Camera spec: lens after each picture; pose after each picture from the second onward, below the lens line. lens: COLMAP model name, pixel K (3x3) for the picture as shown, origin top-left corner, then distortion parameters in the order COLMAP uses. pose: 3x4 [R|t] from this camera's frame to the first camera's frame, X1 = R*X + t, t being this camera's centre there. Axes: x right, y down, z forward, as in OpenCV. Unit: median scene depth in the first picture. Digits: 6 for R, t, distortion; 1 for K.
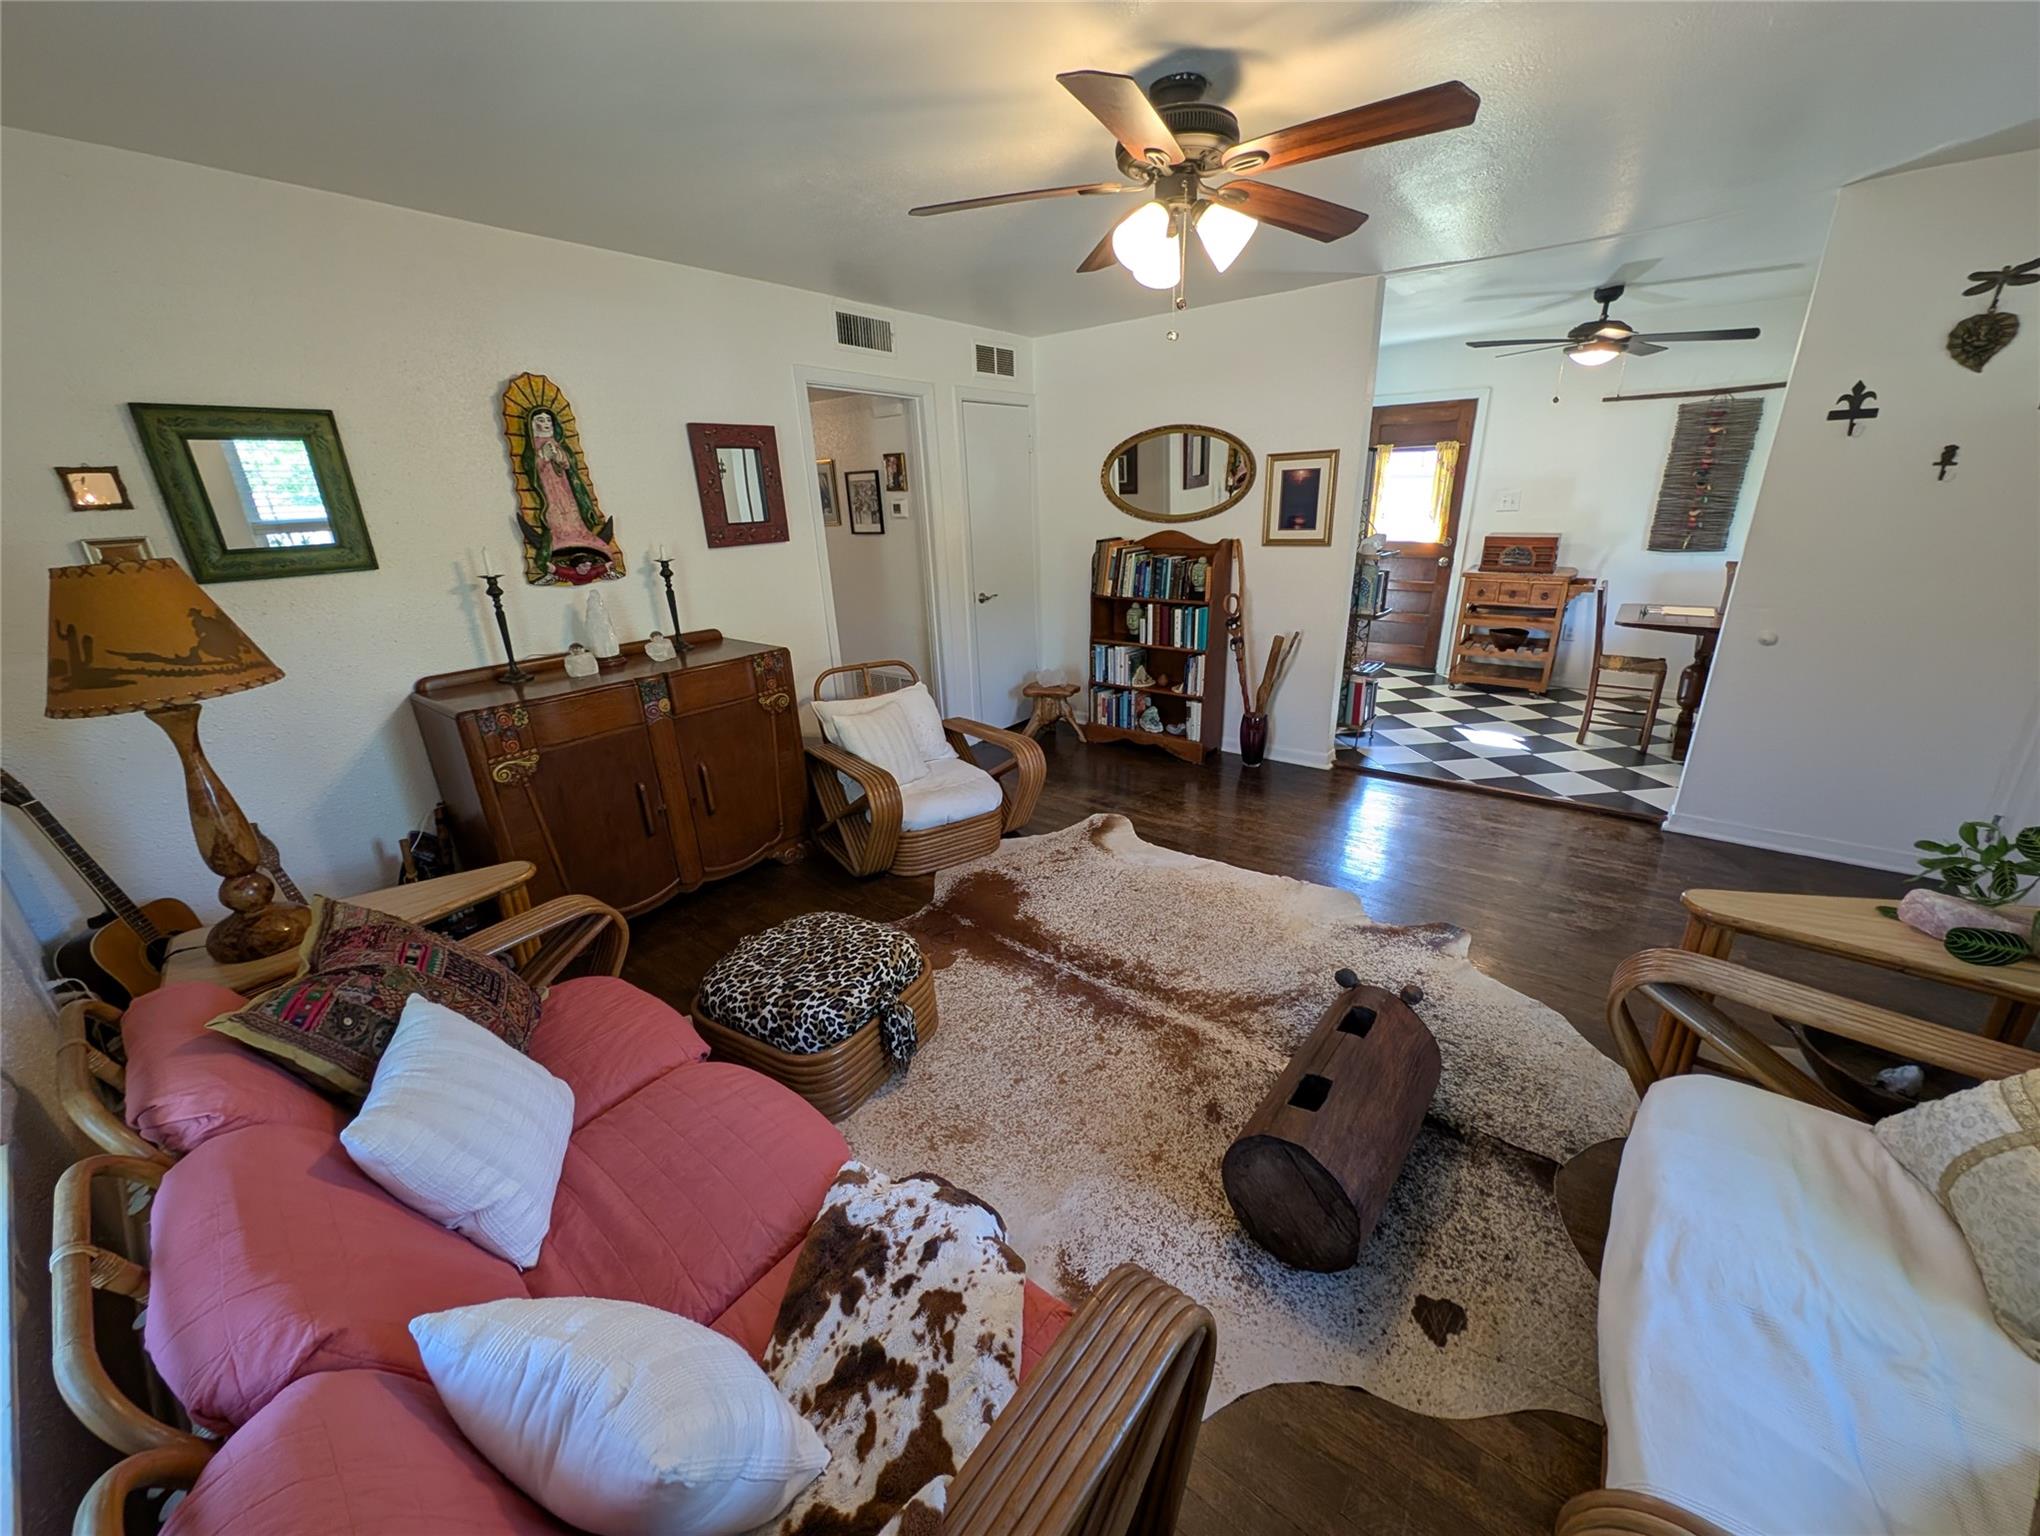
lens RADIAL K [[764.7, 0, 1018.6], [0, 764.7, 767.4], [0, 0, 1]] dist [-0.002562, -0.001015]
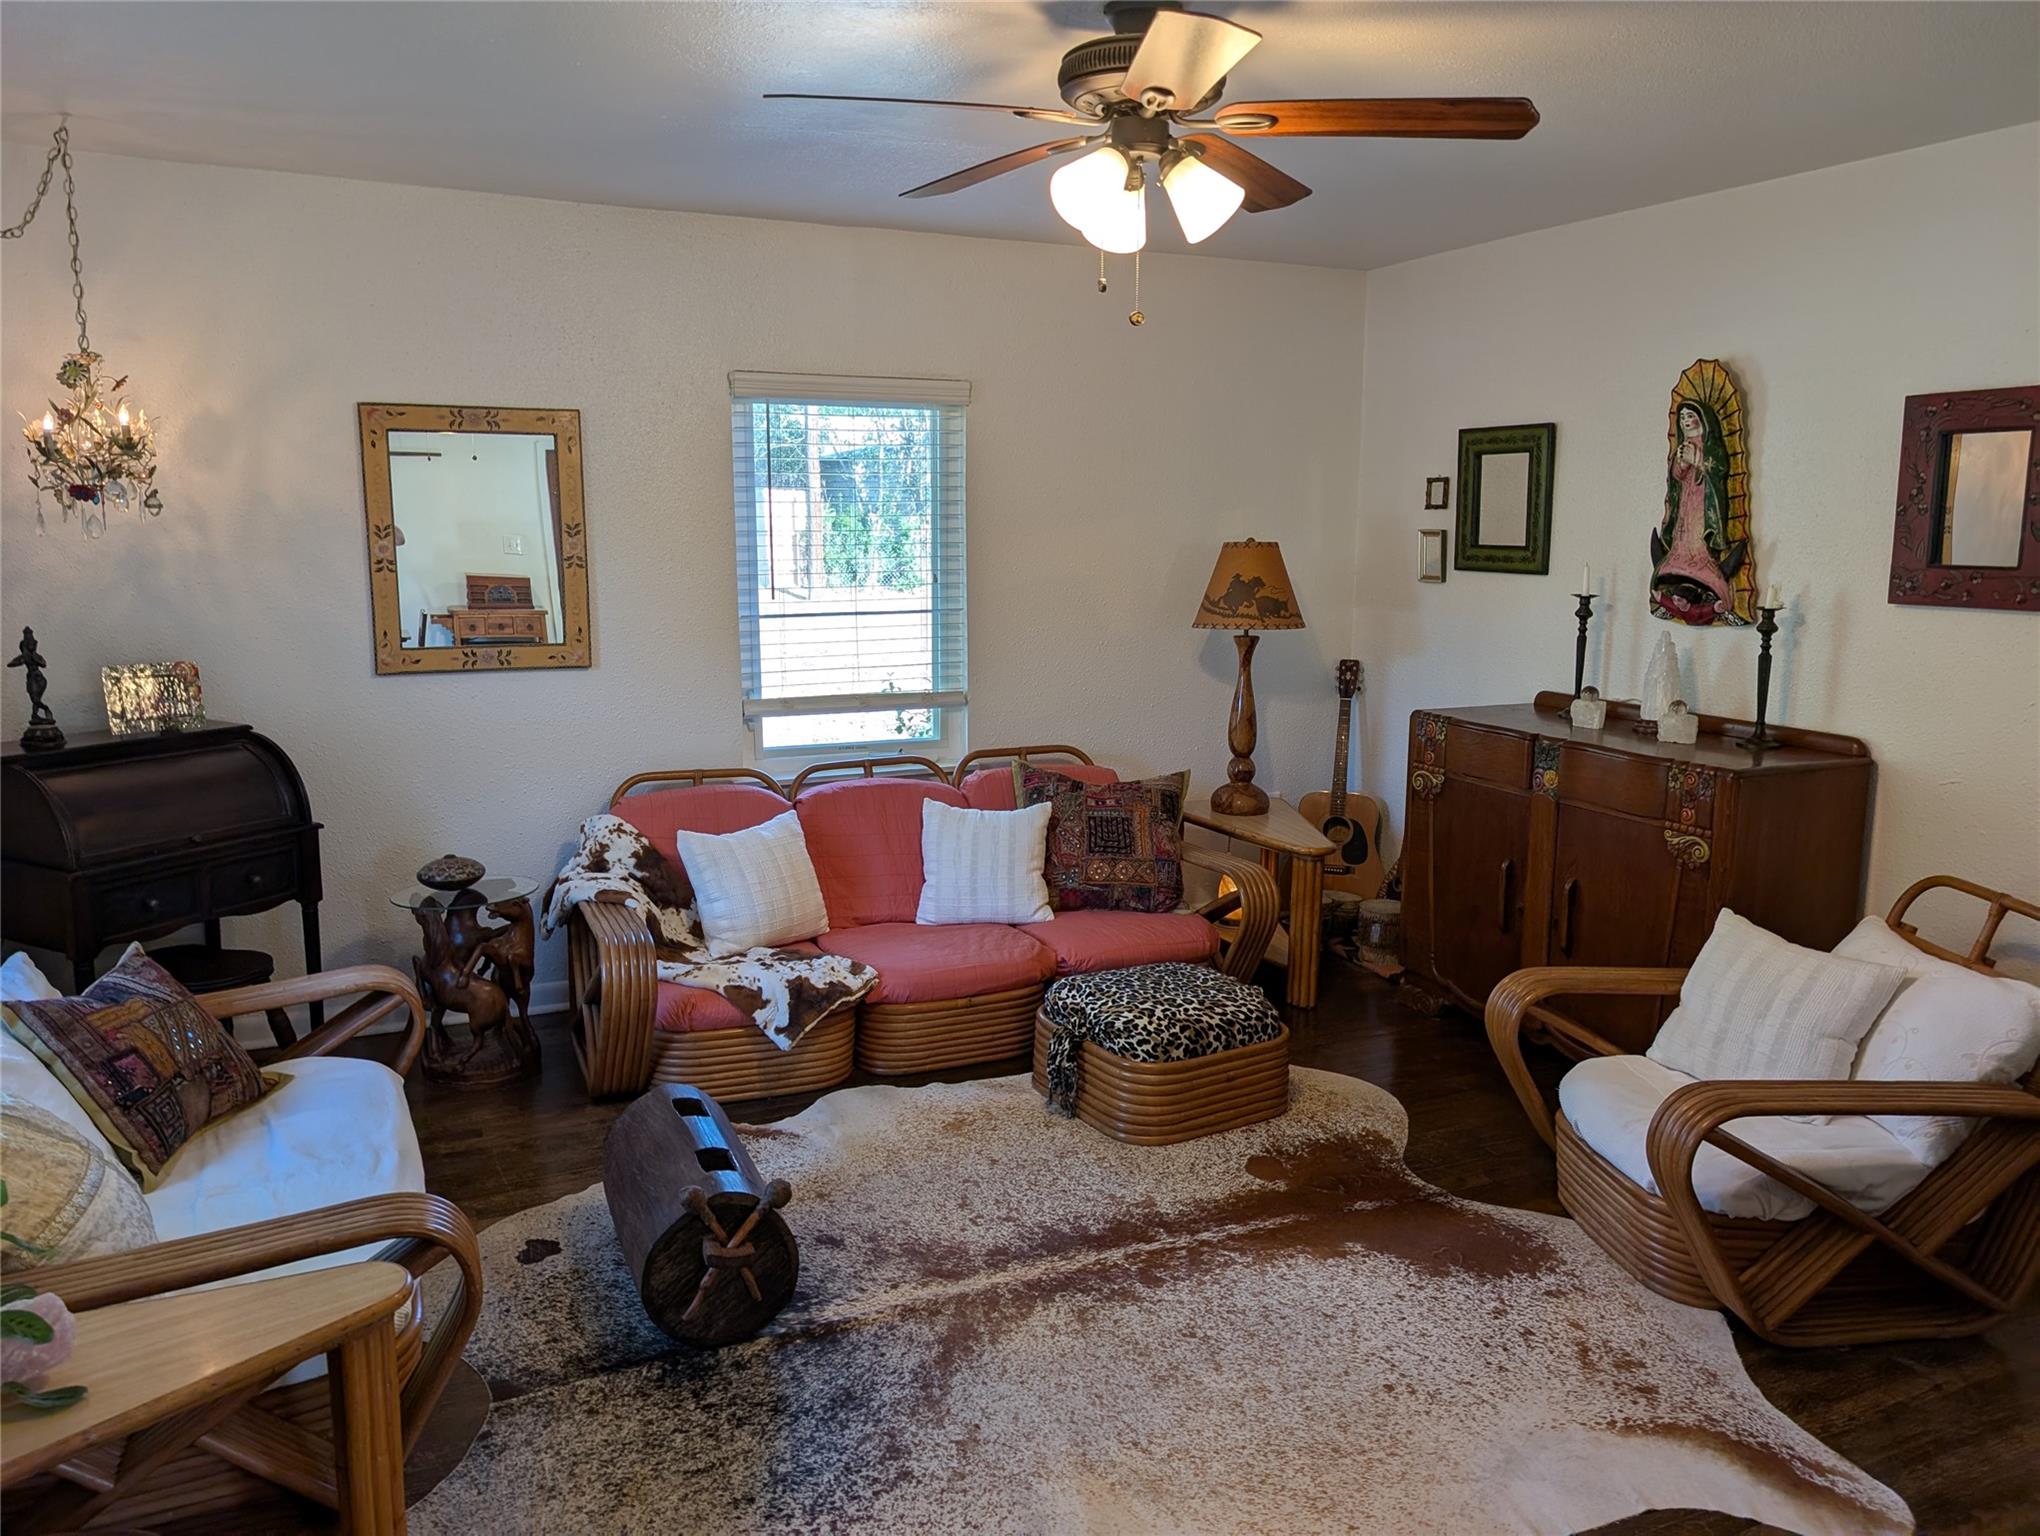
lens RADIAL K [[1447.9, 0, 1017.3], [0, 1447.9, 724.7], [0, 0, 1]] dist [0.006243, -0.011507]
pose [[-0.444789, 0.162738, -0.880727, 1.122801], [-0.294828, 0.901943, 0.315554, -0.471149], [0.845718, 0.400018, -0.353195, 1.156114]]
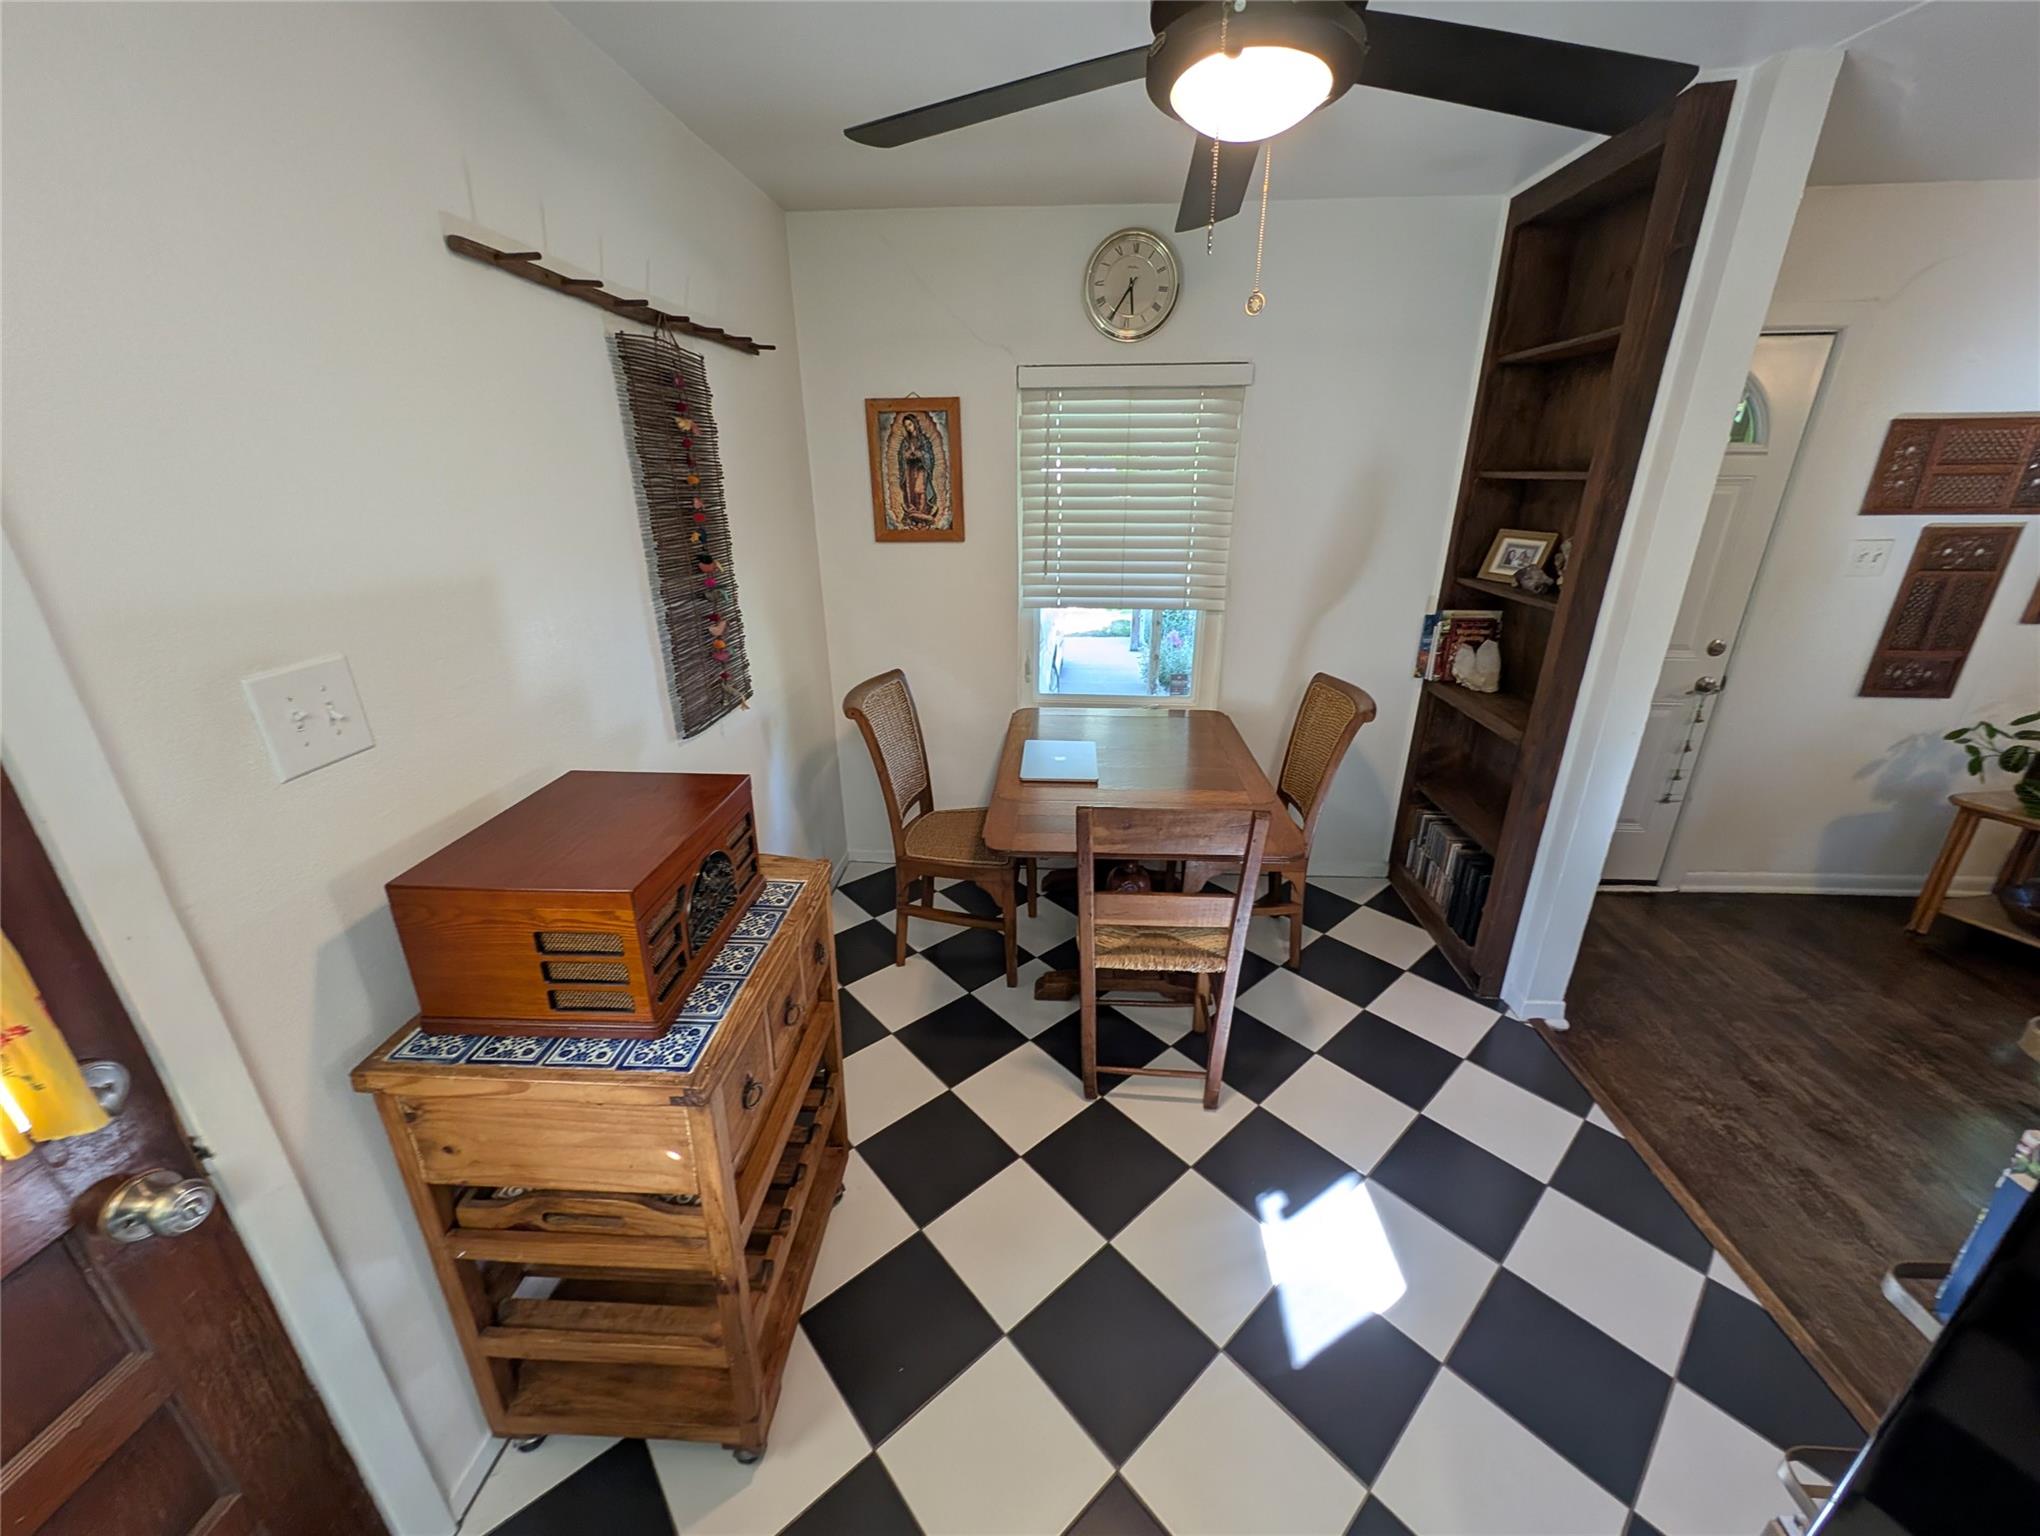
lens RADIAL K [[764.7, 0, 1012.7], [0, 764.7, 760.0], [0, 0, 1]] dist [-0.002562, -0.001015]
pose [[-0.579952, -0.248410, 0.775853, 0.874602], [0.301903, 0.819025, 0.487906, -0.812676], [-0.756644, 0.517194, -0.399999, 2.047142]]
